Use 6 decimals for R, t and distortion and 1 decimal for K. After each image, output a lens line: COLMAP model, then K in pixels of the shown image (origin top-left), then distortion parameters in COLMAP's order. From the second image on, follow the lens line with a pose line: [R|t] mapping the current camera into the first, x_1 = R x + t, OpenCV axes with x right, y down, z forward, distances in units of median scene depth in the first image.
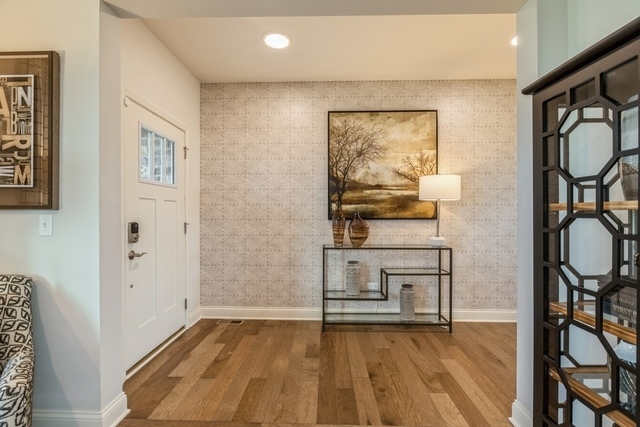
lens RADIAL K [[293.5, 0, 316.7], [0, 293.5, 214.0], [0, 0, 1]] dist [-0.003262, 0.000591]
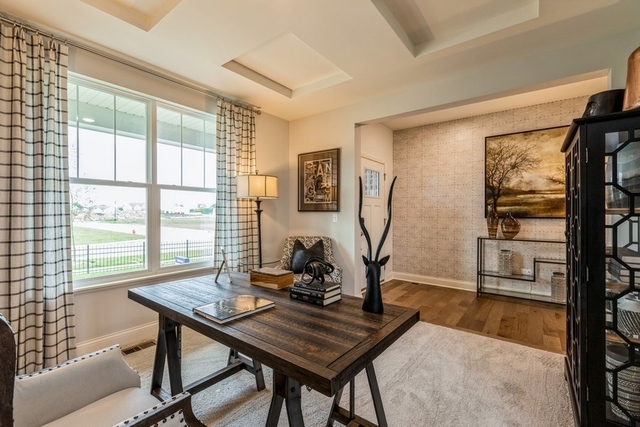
lens RADIAL K [[286.0, 0, 316.6], [0, 286.0, 214.0], [0, 0, 1]] dist [-0.002408, -0.000512]
pose [[0.813003, 0.003751, -0.582247, 0.174372], [-0.002104, 0.999992, 0.003504, -0.001663], [0.582255, -0.001623, 0.813005, -0.514218]]
